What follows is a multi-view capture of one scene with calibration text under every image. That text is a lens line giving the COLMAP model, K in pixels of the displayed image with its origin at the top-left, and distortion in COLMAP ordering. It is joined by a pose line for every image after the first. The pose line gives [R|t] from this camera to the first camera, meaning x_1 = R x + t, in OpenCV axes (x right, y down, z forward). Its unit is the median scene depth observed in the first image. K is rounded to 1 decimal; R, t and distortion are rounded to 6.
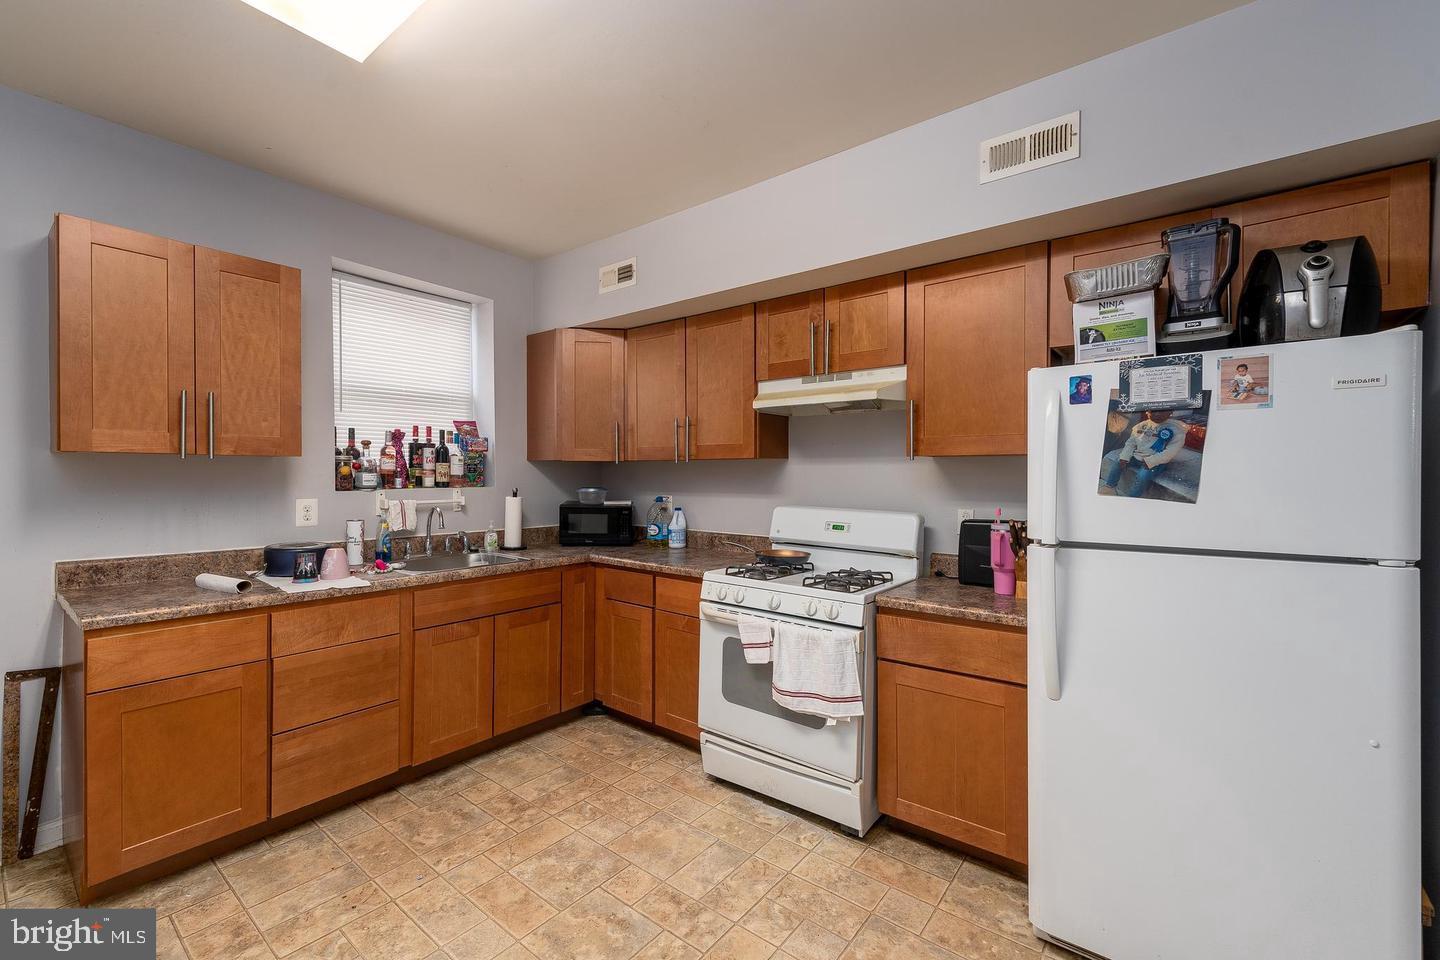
lens RADIAL K [[603.6, 0, 720.0], [0, 603.6, 480.0], [0, 0, 1]] dist [-0.001158, -0.000262]
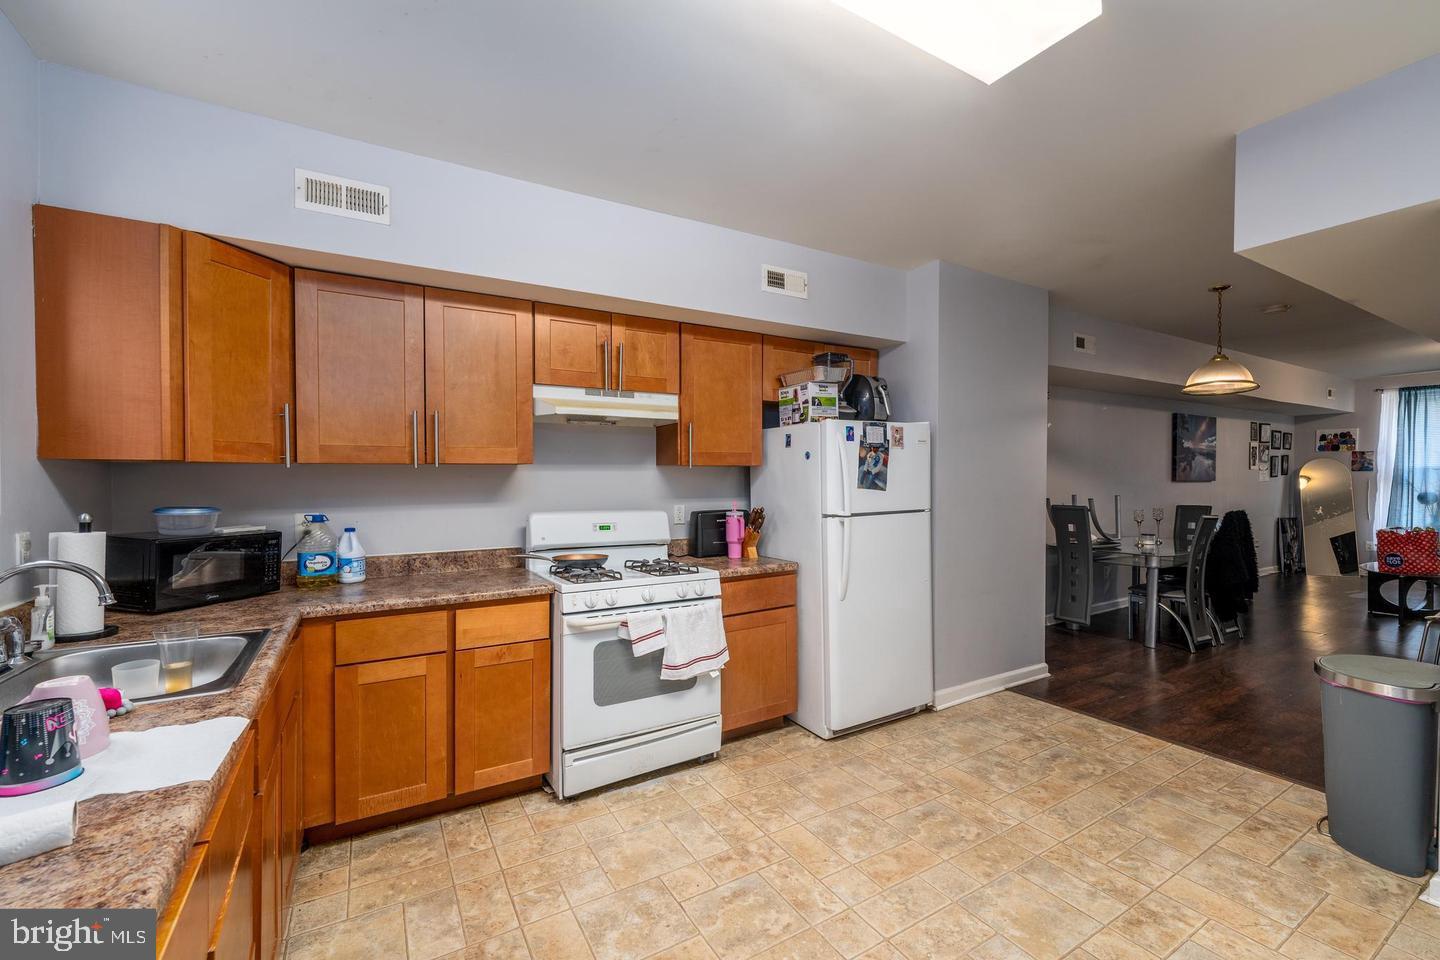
lens RADIAL K [[585.2, 0, 723.2], [0, 585.2, 483.0], [0, 0, 1]] dist [-0.000719, -0.002463]
pose [[0.363516, -0.013994, 0.931483, -0.881519], [0.017834, 0.999808, 0.008061, -0.010720], [-0.931417, 0.013682, 0.363696, 0.487361]]
